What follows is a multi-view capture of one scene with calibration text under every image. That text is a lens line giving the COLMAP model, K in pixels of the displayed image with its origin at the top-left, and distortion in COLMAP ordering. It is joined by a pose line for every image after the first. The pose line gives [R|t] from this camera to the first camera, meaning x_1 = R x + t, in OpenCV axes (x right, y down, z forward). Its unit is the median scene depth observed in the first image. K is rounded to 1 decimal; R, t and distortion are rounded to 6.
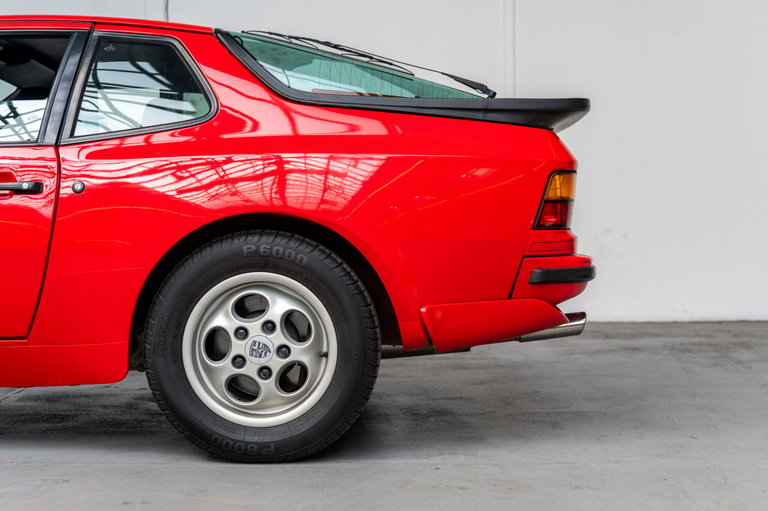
lens RADIAL K [[1107.6, 0, 375.7], [0, 1107.6, 253.7], [0, 0, 1]] dist [0.006925, 0.000000]
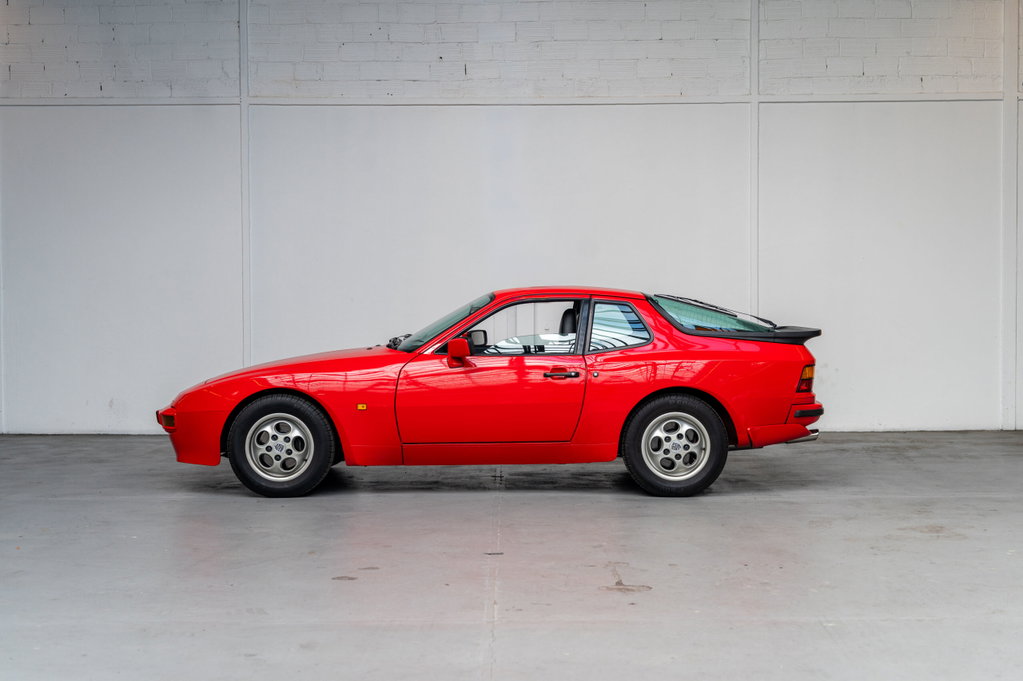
lens RADIAL K [[1475.4, 0, 508.1], [0, 1475.4, 346.6], [0, 0, 1]] dist [0.006925, 0.000000]
pose [[0.999994, 0.000682, 0.003374, -0.440282], [-0.000709, 0.999968, 0.008010, -0.135707], [-0.003368, -0.008012, 0.999962, -1.930360]]
